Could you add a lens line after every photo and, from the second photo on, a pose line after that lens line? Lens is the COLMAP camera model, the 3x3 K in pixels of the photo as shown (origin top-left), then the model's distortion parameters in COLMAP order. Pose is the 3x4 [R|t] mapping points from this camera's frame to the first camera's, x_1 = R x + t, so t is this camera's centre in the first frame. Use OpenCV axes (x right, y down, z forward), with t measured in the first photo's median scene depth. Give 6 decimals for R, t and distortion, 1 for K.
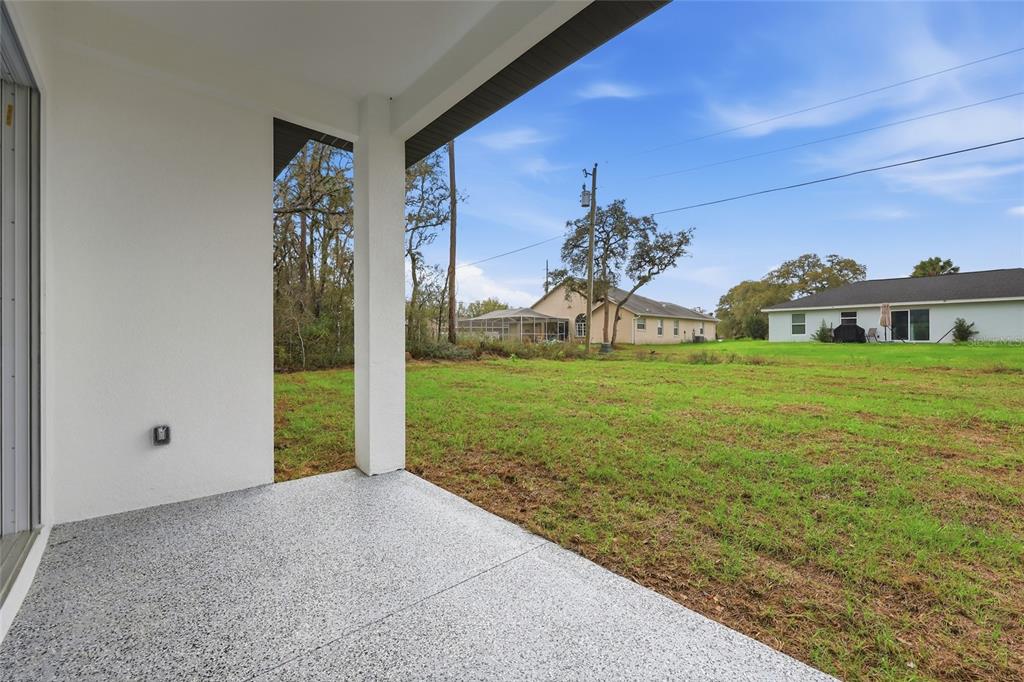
lens RADIAL K [[413.3, 0, 511.7], [0, 413.3, 337.9], [0, 0, 1]] dist [-0.000067, -0.000271]
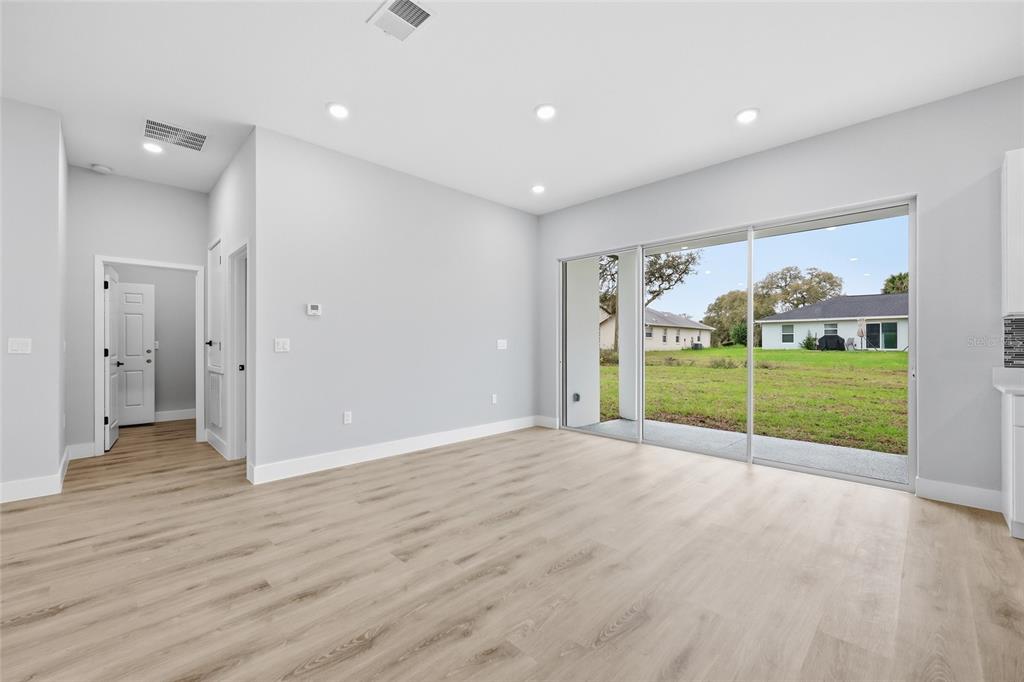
lens RADIAL K [[413.3, 0, 510.0], [0, 413.3, 345.6], [0, 0, 1]] dist [-0.000067, -0.000271]
pose [[0.999317, 0.003713, 0.036778, -0.121881], [-0.004001, 0.999962, 0.007752, -0.006529], [-0.036748, -0.007894, 0.999293, -0.122244]]
